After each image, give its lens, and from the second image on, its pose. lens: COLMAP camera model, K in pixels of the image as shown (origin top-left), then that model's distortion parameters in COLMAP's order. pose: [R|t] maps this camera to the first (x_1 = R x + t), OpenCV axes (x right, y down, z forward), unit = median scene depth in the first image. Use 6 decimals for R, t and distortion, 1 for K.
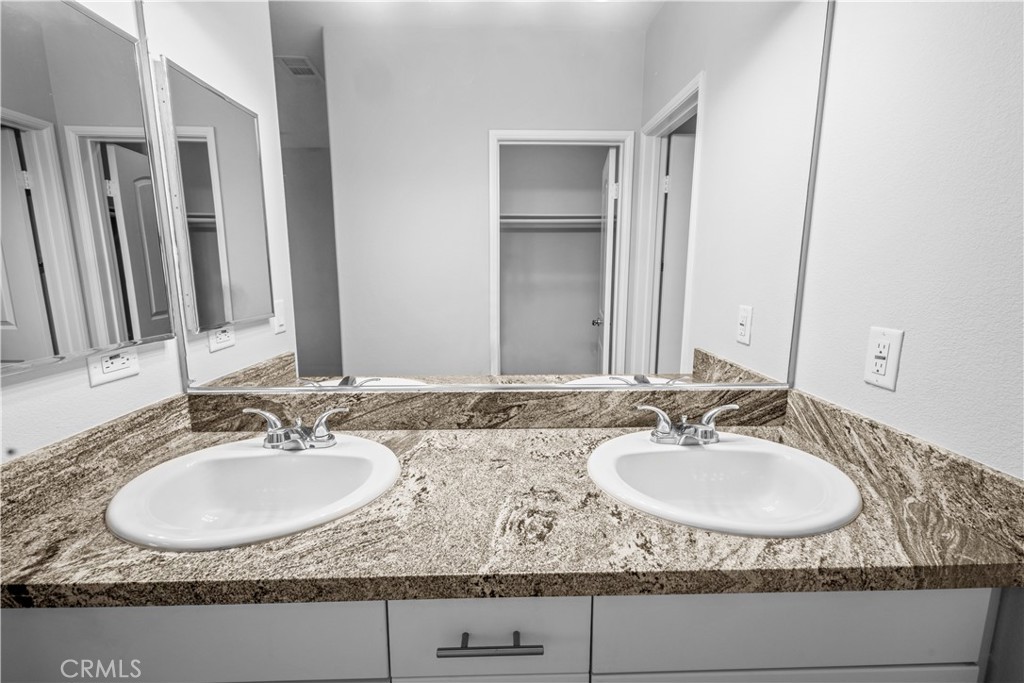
lens RADIAL K [[449.2, 0, 512.0], [0, 449.2, 341.5], [0, 0, 1]] dist [0.011908, -0.003864]
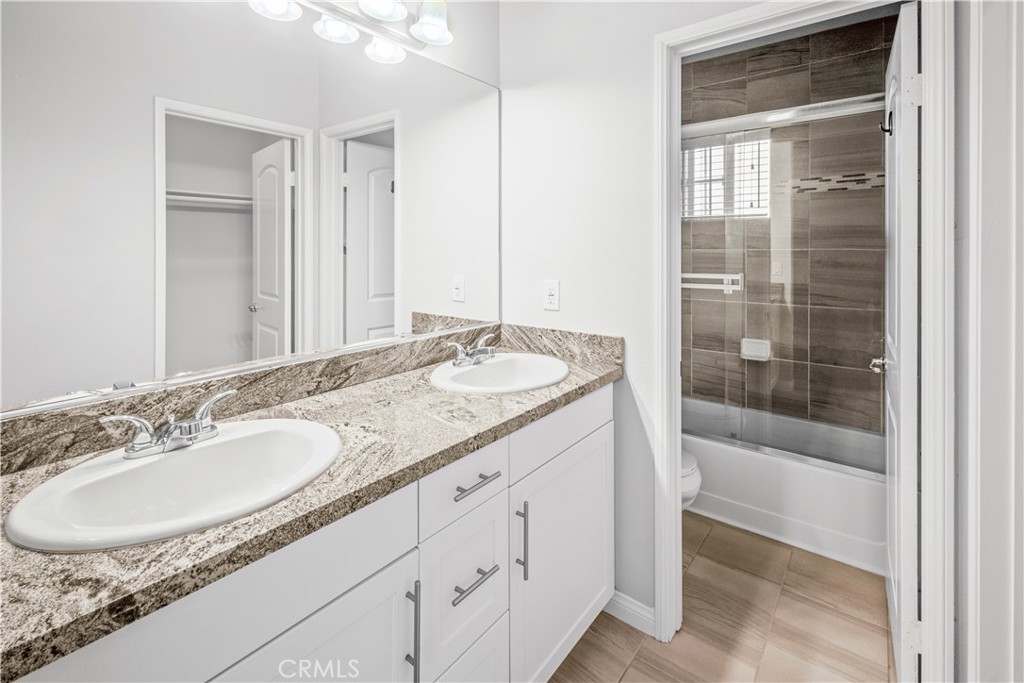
lens RADIAL K [[495.3, 0, 513.6], [0, 495.3, 249.5], [0, 0, 1]] dist [0.003508, 0.001119]
pose [[0.617709, 0.001961, 0.786404, -0.775389], [0.128021, 0.986407, -0.103018, 0.032210], [-0.775916, 0.164311, 0.609062, -0.174009]]
